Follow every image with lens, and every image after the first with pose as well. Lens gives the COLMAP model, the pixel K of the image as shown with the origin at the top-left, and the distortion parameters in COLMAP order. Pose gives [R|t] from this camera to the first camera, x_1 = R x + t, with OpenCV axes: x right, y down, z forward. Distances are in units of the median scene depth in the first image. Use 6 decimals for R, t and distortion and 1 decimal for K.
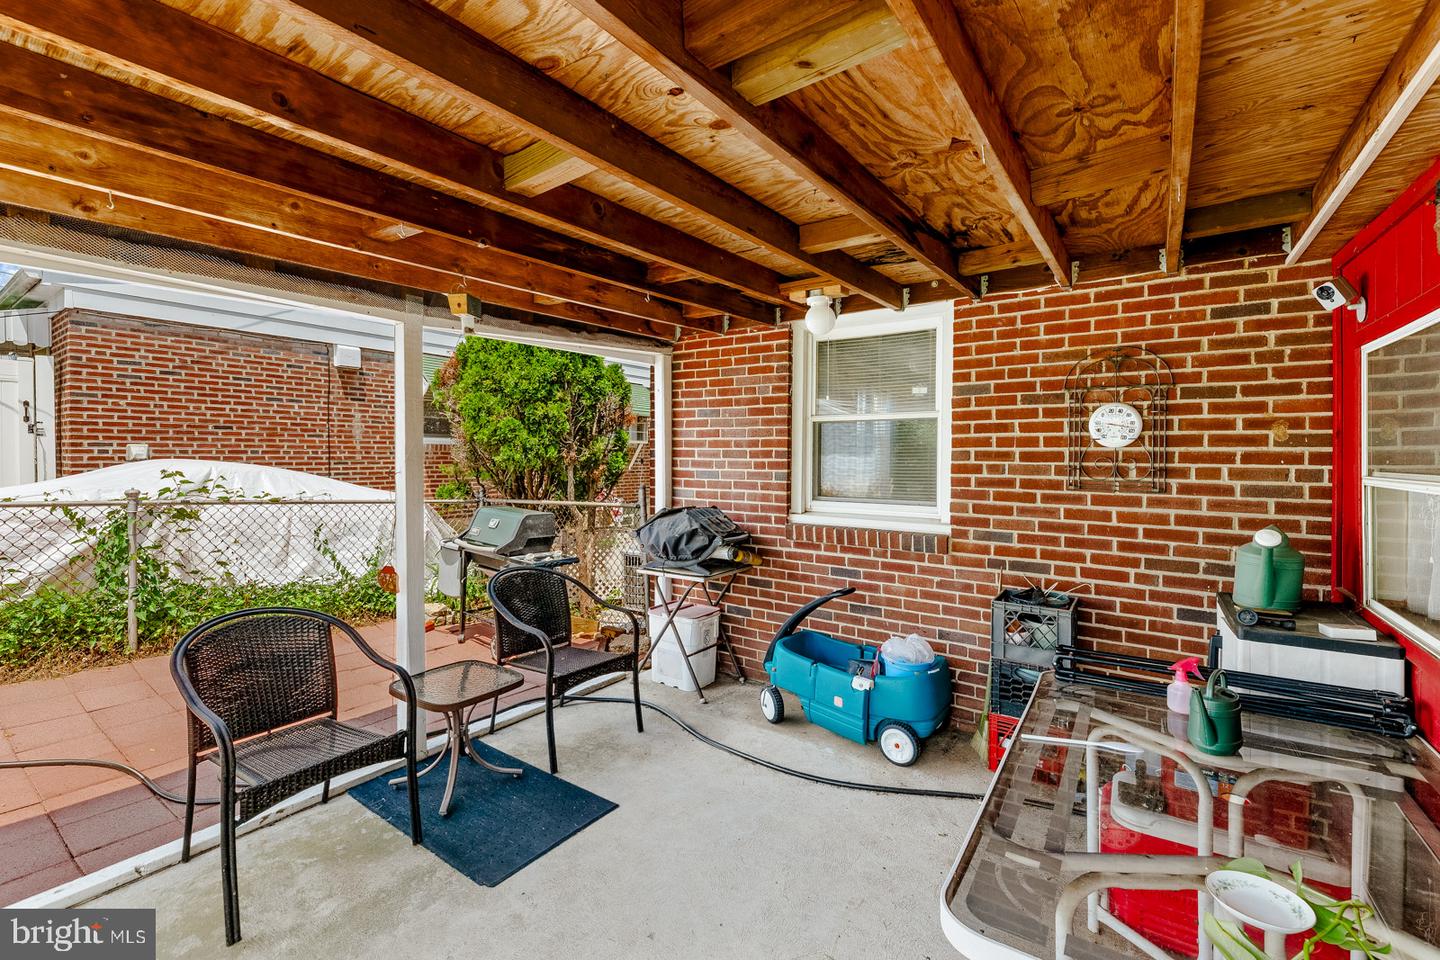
lens RADIAL K [[615.0, 0, 717.5], [0, 615.0, 460.4], [0, 0, 1]] dist [-0.000433, -0.000055]
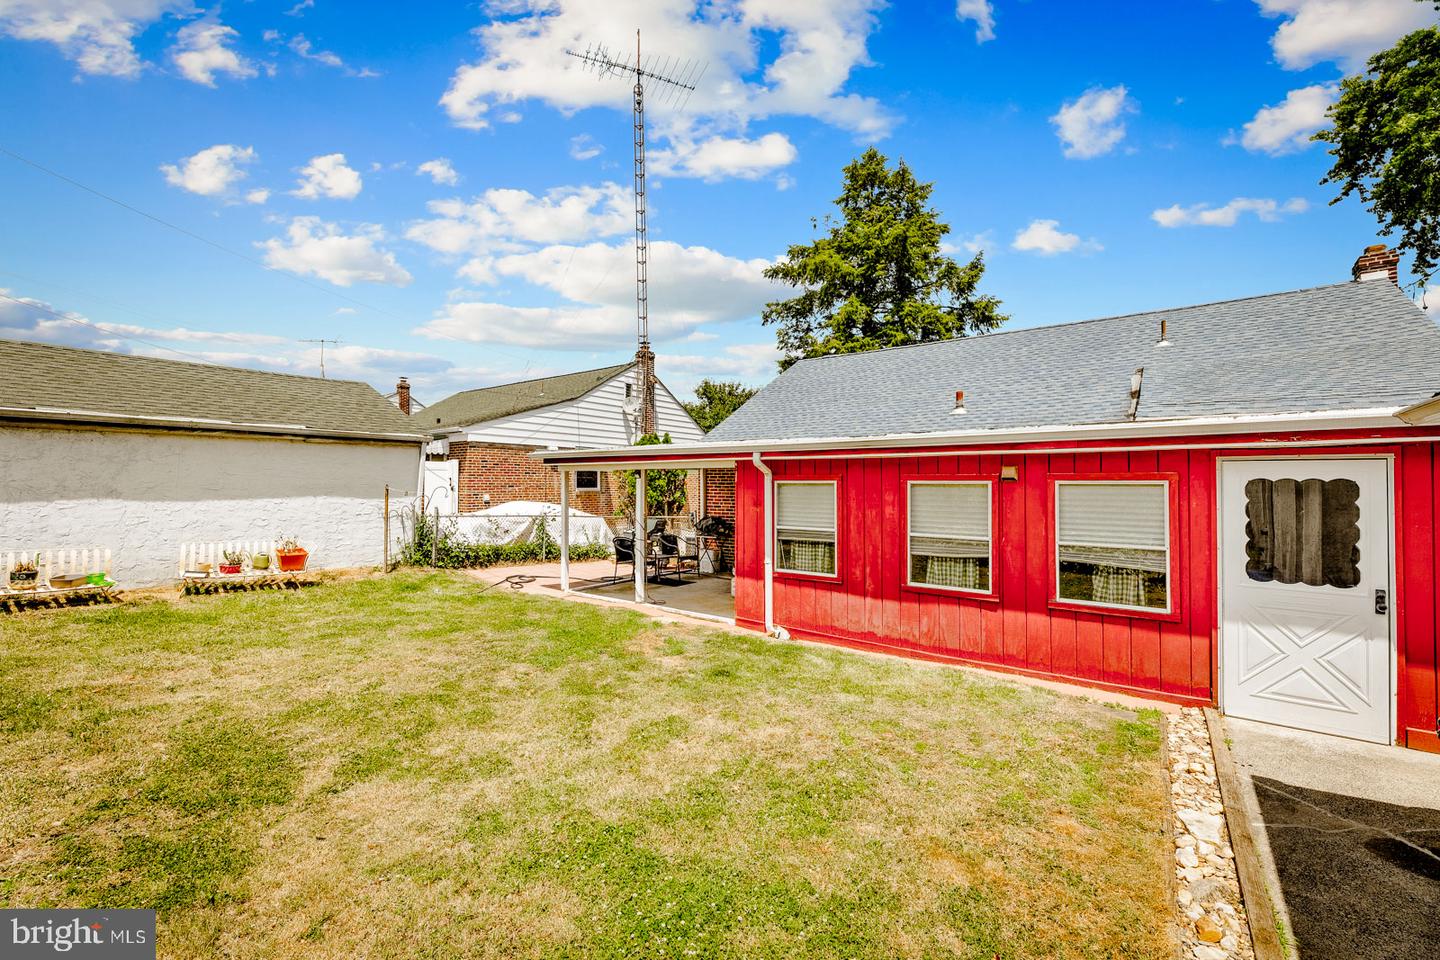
lens RADIAL K [[584.5, 0, 727.6], [0, 584.5, 479.3], [0, 0, 1]] dist [-0.001004, -0.000158]
pose [[0.999987, -0.000683, -0.005080, 0.042376], [0.000578, 0.999789, -0.020553, -0.044211], [0.005093, 0.020550, 0.999776, -1.620459]]
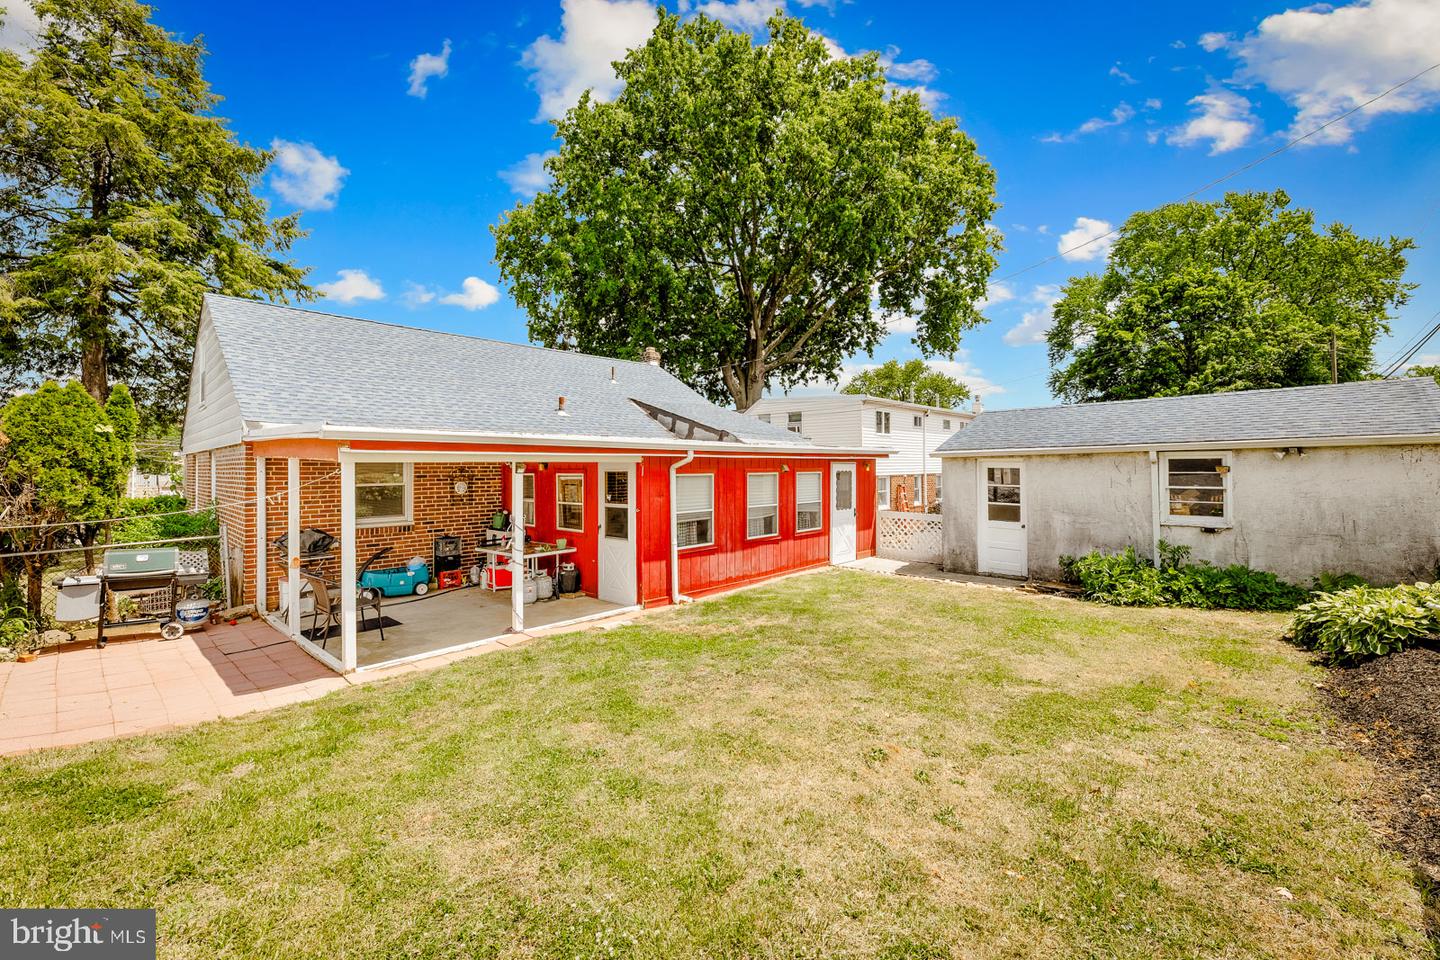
lens RADIAL K [[574.9, 0, 713.0], [0, 574.9, 468.0], [0, 0, 1]] dist [0.000657, 0.000002]
pose [[0.130041, -0.004766, 0.991497, -1.457794], [0.017847, 0.999838, 0.002466, -0.088821], [-0.991348, 0.017375, 0.130105, -0.536290]]
